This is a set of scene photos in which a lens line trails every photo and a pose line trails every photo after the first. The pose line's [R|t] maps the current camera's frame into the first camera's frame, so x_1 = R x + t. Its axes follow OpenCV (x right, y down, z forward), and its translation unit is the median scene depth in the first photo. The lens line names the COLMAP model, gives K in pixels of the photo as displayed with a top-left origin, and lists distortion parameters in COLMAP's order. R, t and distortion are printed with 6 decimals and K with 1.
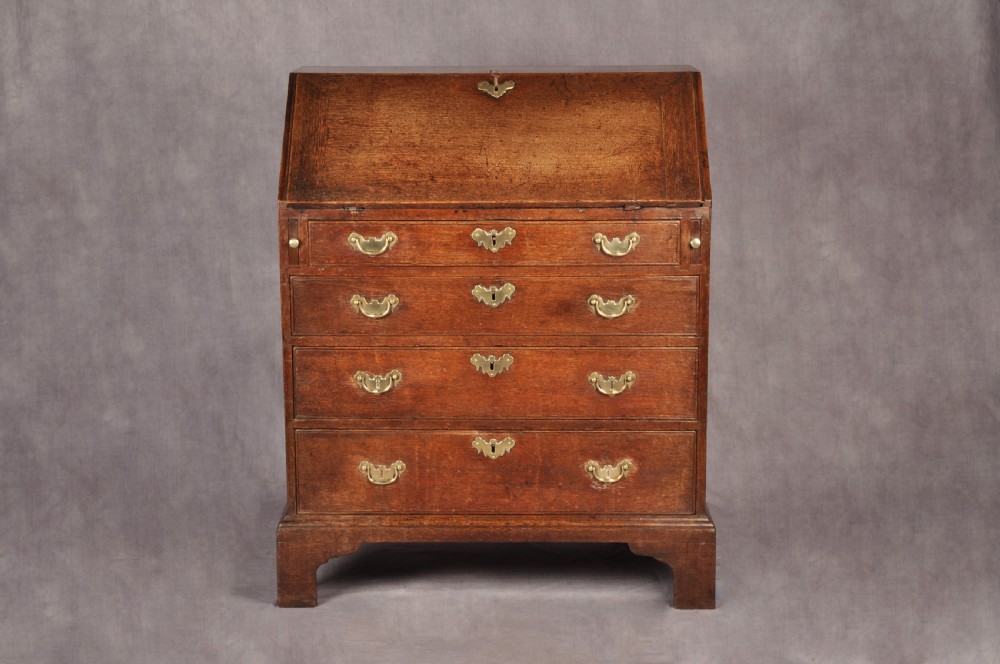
lens RADIAL K [[1875.0, 0, 500.0], [0, 1875.0, 332.0], [0, 0, 1]] dist [0.296239, -0.017715]
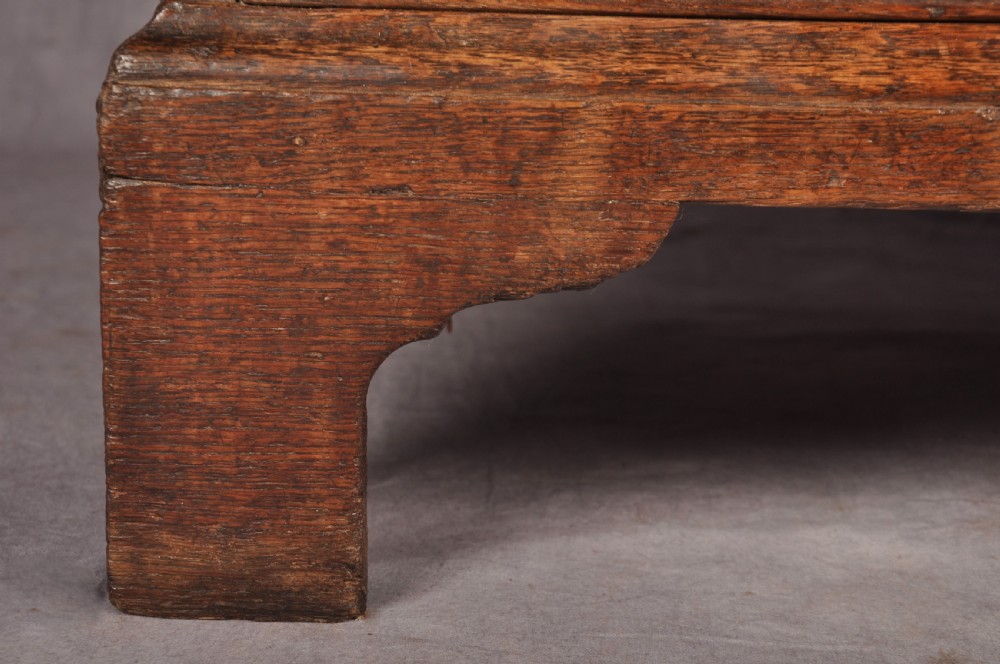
lens RADIAL K [[1875.0, 0, 500.0], [0, 1875.0, 332.0], [0, 0, 1]] dist [0.296239, -0.017715]
pose [[0.999113, 0.033556, -0.025456, -0.084711], [-0.032204, 0.998139, 0.051787, 0.116480], [0.027146, -0.050921, 0.998334, 0.869525]]
